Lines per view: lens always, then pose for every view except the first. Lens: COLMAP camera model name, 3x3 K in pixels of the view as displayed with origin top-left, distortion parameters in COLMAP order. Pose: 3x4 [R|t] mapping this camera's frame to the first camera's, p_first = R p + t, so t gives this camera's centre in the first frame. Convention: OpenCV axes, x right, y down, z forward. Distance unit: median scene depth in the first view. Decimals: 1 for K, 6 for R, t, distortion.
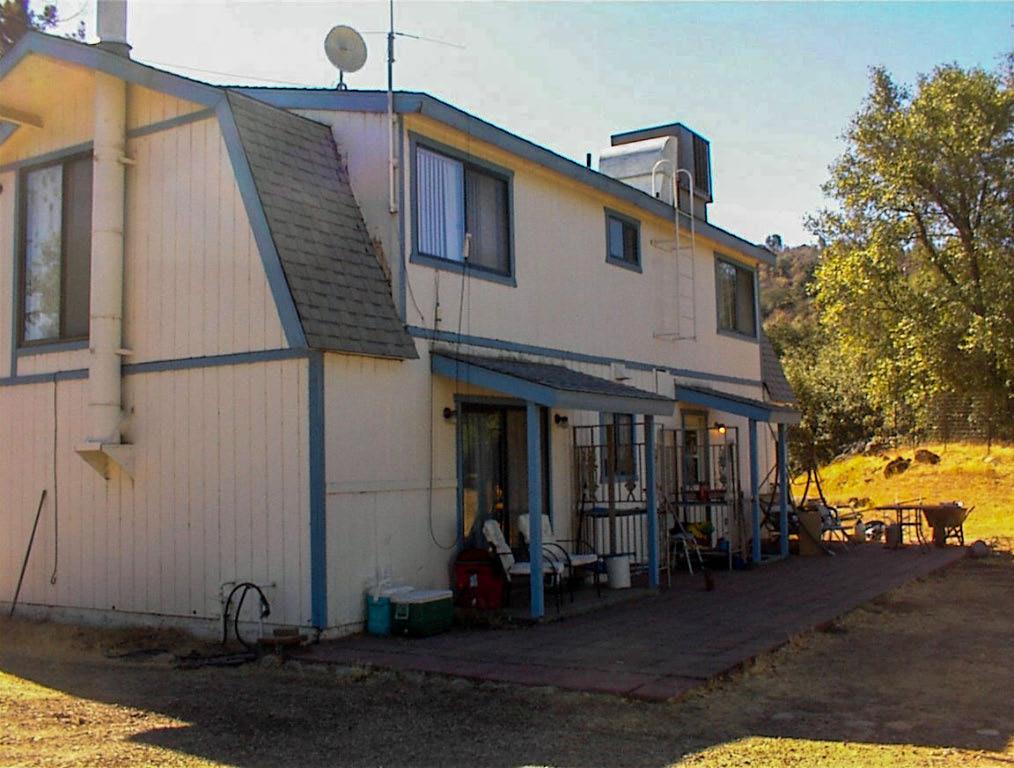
lens RADIAL K [[1124.9, 0, 506.4], [0, 1124.9, 378.6], [0, 0, 1]] dist [-0.085722, 0.000000]
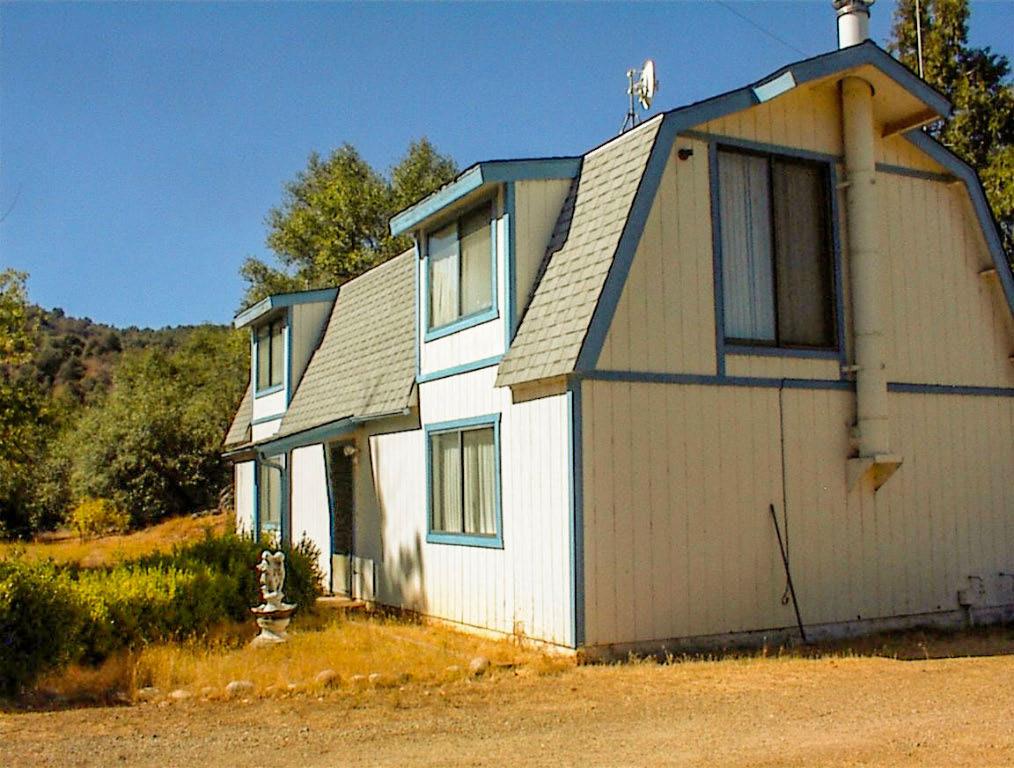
lens RADIAL K [[1124.9, 0, 506.8], [0, 1124.9, 390.3], [0, 0, 1]] dist [-0.085722, 0.000000]
pose [[0.521870, 0.098250, 0.847348, -1.108027], [-0.059722, 0.995116, -0.078601, 0.077217], [-0.850932, -0.009586, 0.525189, 0.581656]]
